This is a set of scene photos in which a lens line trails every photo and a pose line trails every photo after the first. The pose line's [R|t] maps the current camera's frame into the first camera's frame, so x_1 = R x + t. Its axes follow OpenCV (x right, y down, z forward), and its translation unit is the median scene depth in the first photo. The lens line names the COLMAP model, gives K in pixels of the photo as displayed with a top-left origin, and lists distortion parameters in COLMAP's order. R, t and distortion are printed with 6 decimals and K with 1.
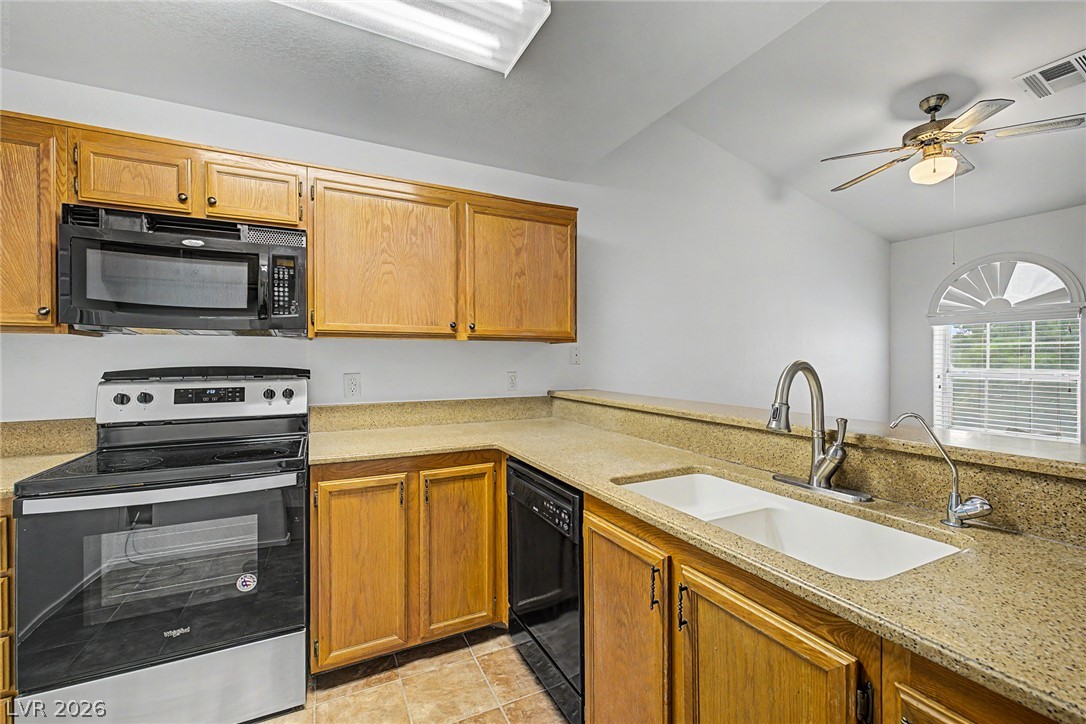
lens RADIAL K [[458.5, 0, 540.3], [0, 458.5, 360.9], [0, 0, 1]] dist [0.009453, -0.000102]
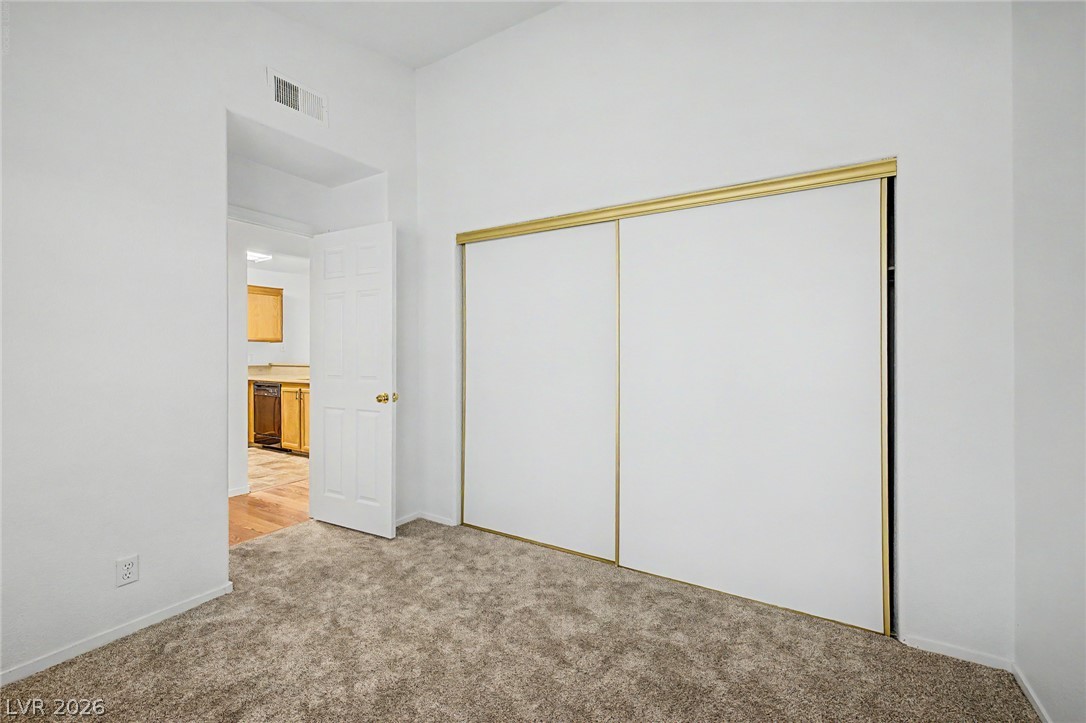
lens RADIAL K [[458.5, 0, 540.3], [0, 458.5, 360.4], [0, 0, 1]] dist [0.009453, -0.000102]
pose [[0.847045, 0.001997, 0.531518, -0.064440], [-0.001362, 0.999998, -0.001587, 0.059881], [-0.531520, 0.000621, 0.847045, -1.899487]]
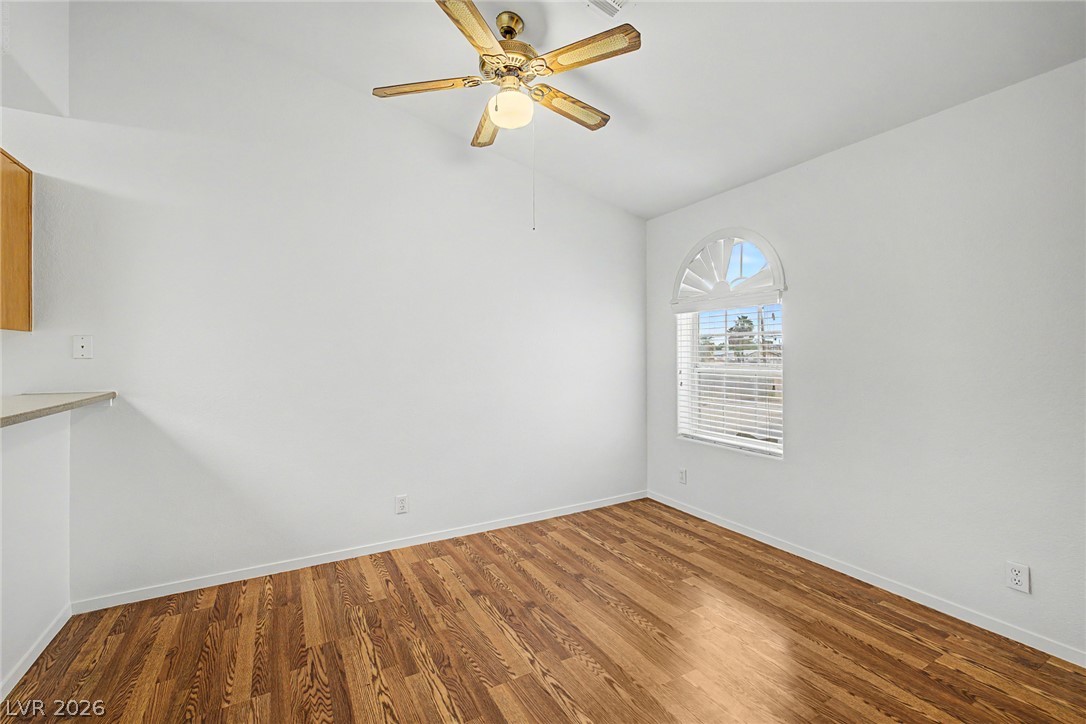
lens RADIAL K [[477.1, 0, 538.6], [0, 477.1, 356.3], [0, 0, 1]] dist [0.027932, -0.000084]
pose [[0.999324, 0.001891, 0.036703, 0.932801], [-0.001442, 0.999924, -0.012253, 0.023324], [-0.036724, 0.012191, 0.999251, 0.188797]]
